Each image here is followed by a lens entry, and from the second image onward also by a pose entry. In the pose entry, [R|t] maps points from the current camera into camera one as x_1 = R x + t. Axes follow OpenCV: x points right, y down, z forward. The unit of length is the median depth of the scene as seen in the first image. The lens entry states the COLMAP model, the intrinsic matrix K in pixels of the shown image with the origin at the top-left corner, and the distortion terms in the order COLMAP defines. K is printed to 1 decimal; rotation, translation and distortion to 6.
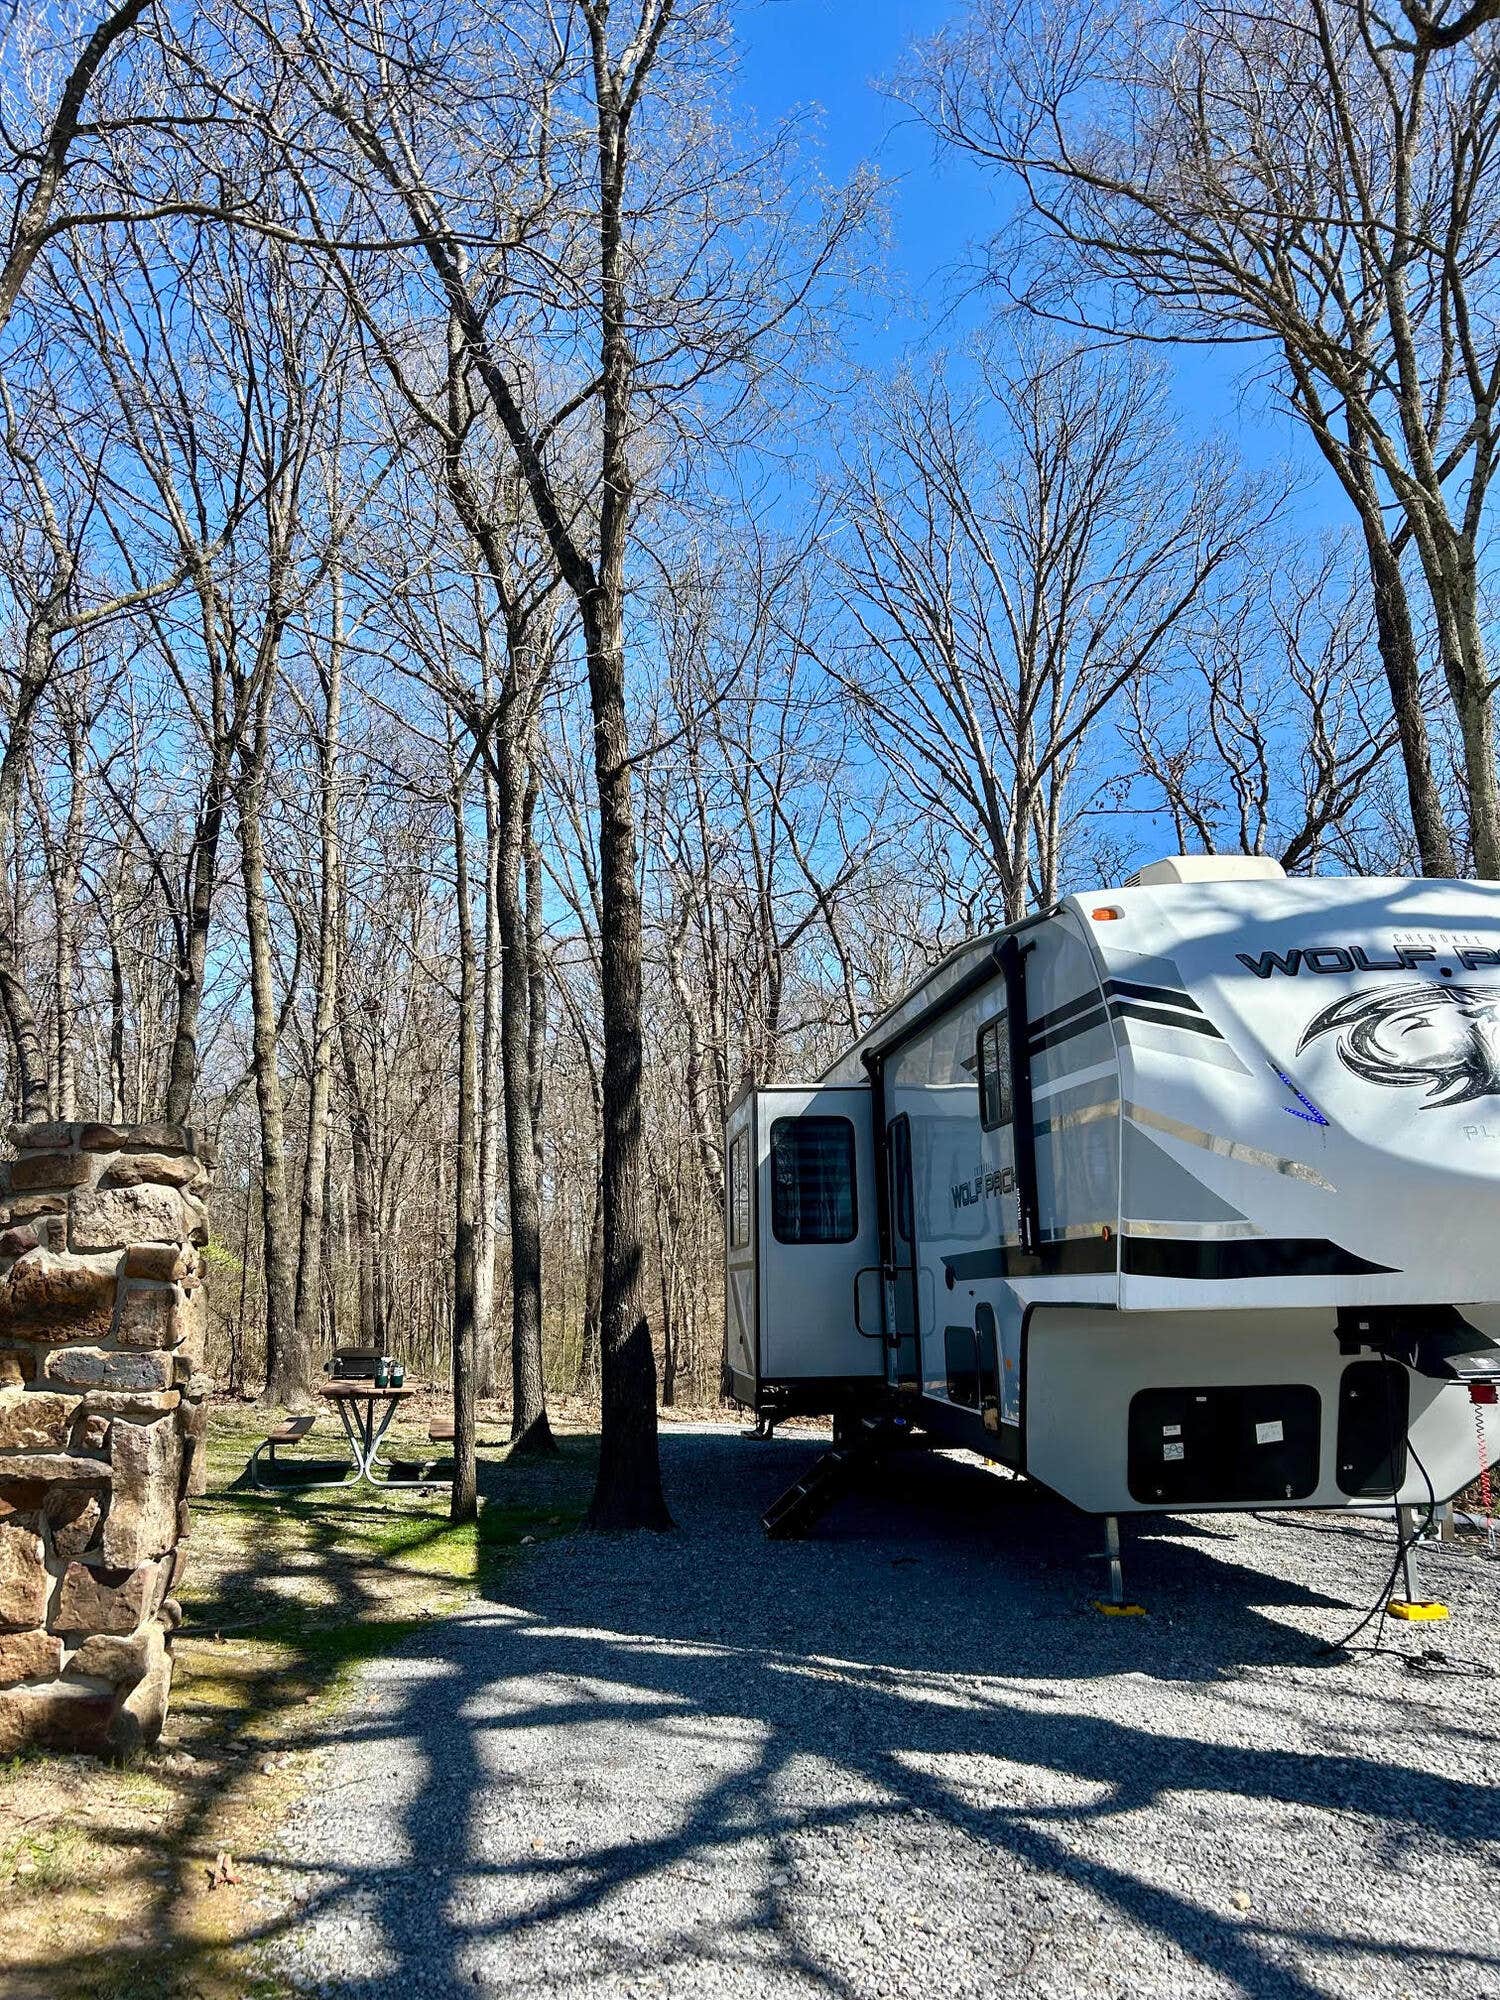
lens RADIAL K [[1489.3, 0, 748.3], [0, 1489.3, 1003.3], [0, 0, 1]] dist [0.037929, -0.036247]
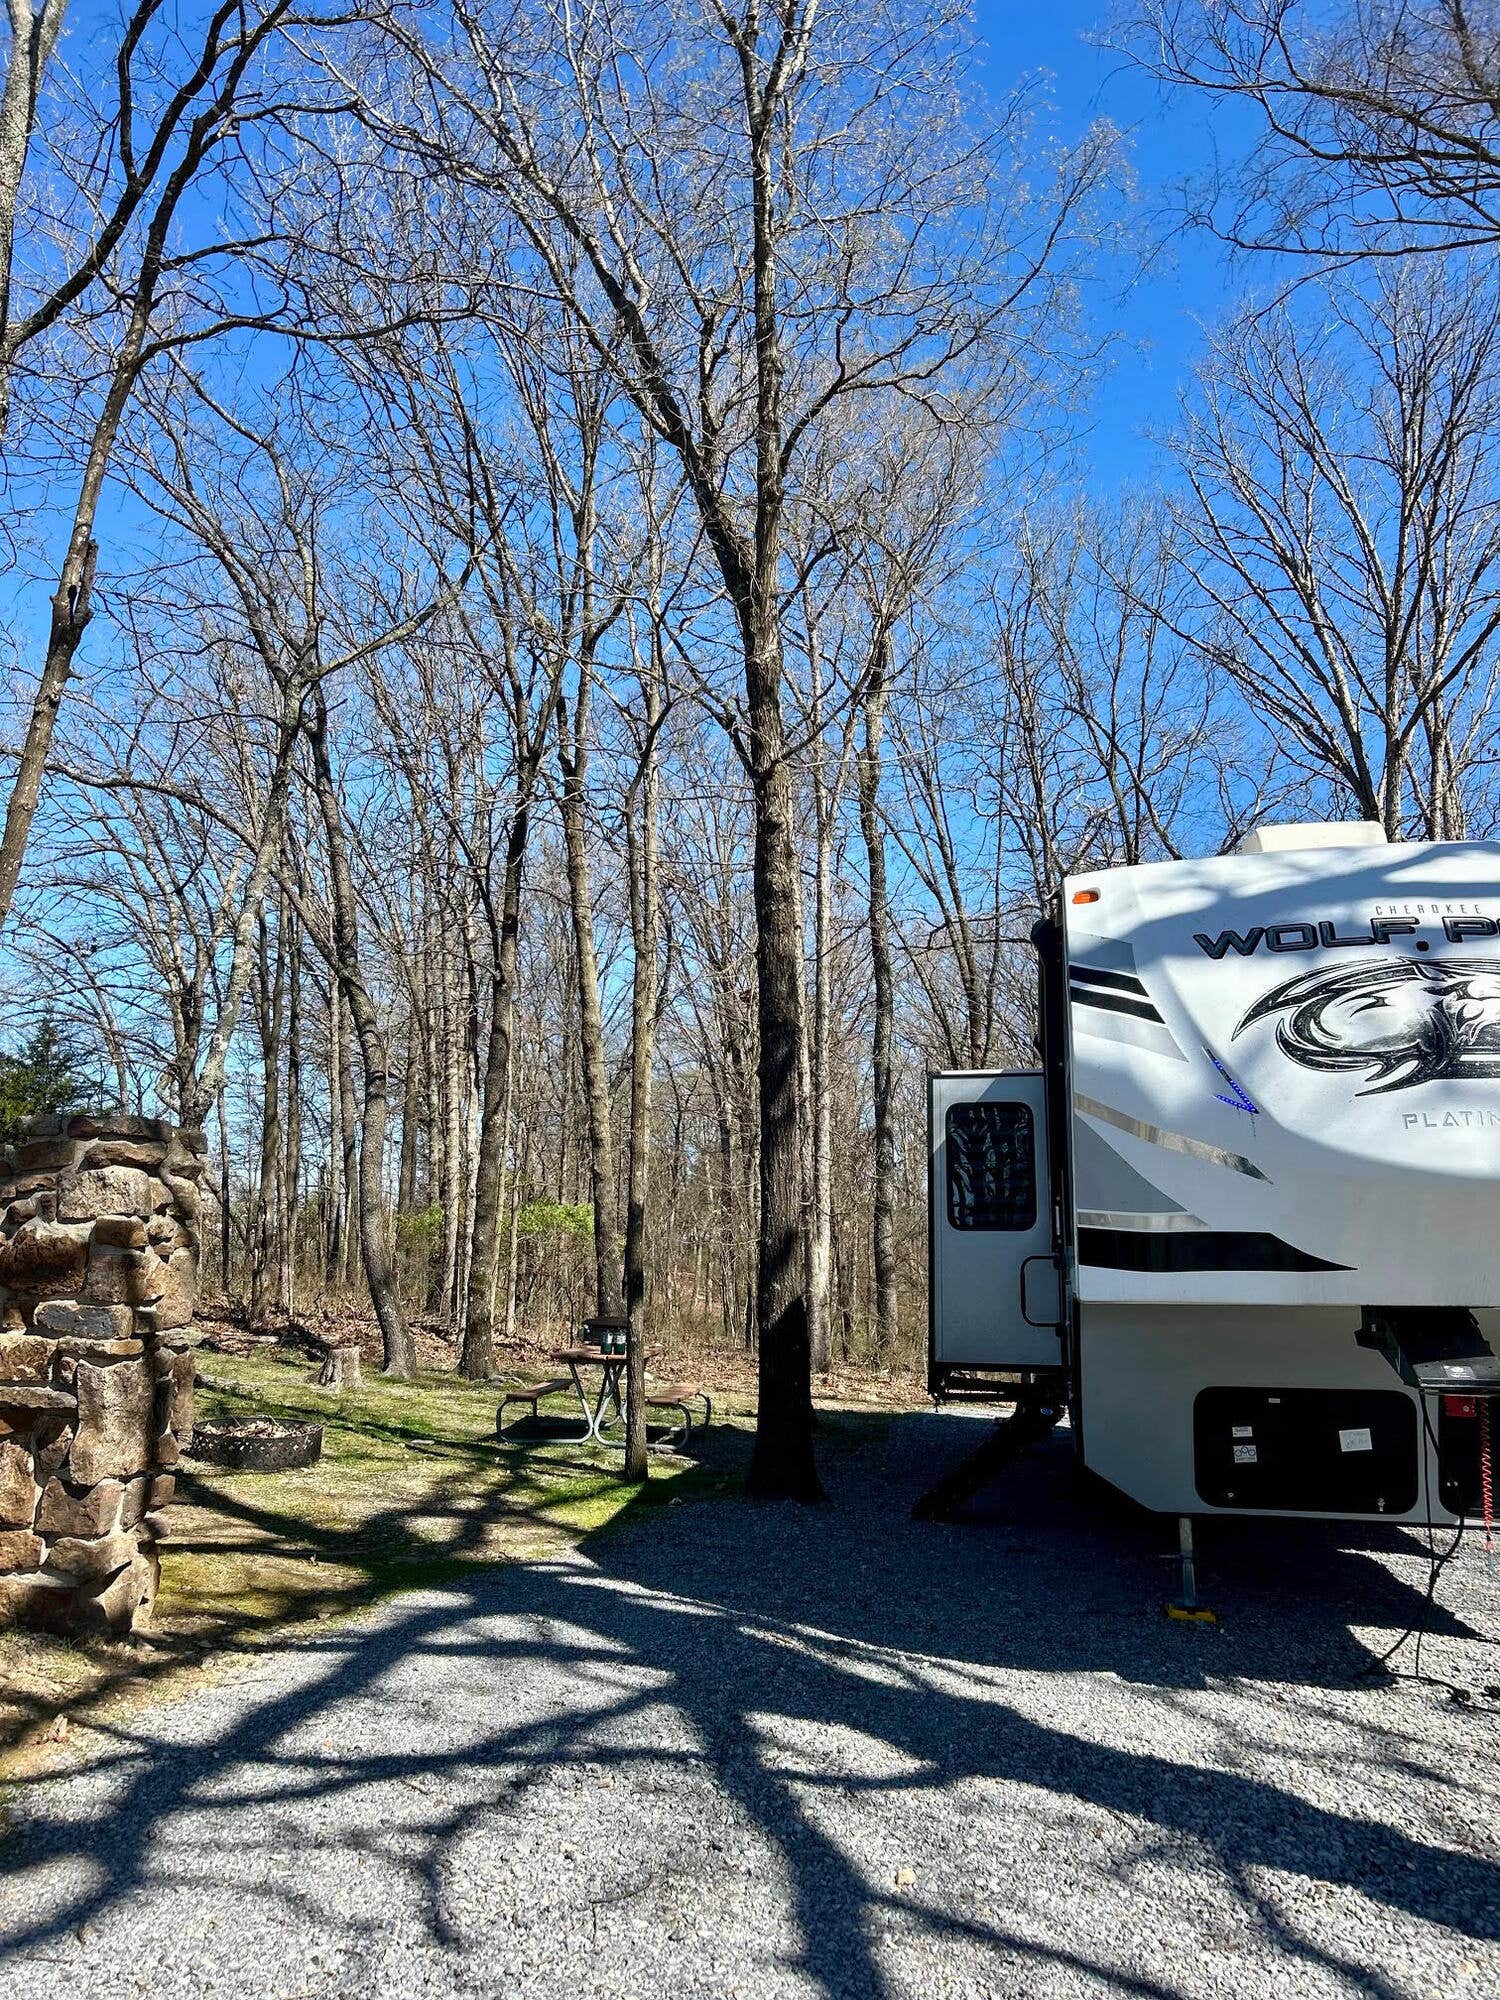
lens RADIAL K [[1489.3, 0, 750.3], [0, 1489.3, 998.7], [0, 0, 1]] dist [0.037929, -0.036247]
pose [[0.957796, -0.024604, -0.286394, 0.348150], [0.027037, 0.999624, 0.004544, -0.003910], [0.286174, -0.012096, 0.958101, 0.000694]]
